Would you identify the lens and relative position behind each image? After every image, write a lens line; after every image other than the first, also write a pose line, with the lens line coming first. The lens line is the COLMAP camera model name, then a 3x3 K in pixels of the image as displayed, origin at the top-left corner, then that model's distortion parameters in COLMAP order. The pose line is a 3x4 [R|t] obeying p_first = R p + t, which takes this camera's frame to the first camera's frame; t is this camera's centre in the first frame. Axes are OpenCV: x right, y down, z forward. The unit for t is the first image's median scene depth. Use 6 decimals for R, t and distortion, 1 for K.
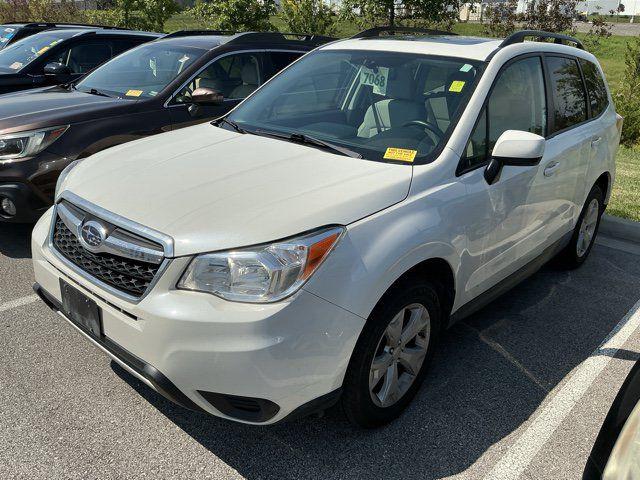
lens RADIAL K [[537.1, 0, 318.0], [0, 537.1, 240.0], [0, 0, 1]] dist [0.051270, -0.099697]
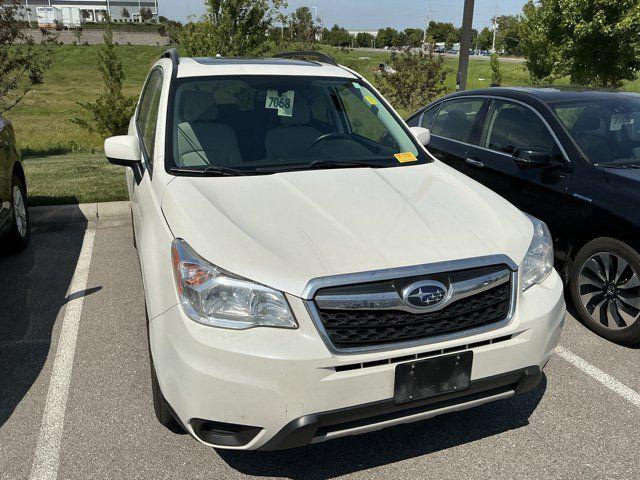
lens RADIAL K [[537.1, 0, 316.9], [0, 537.1, 233.1], [0, 0, 1]] dist [0.051270, -0.099697]
pose [[0.474328, -0.303759, 0.826283, -1.069480], [0.318396, 0.934242, 0.160673, -0.272495], [-0.820754, 0.186873, 0.539853, 0.557898]]
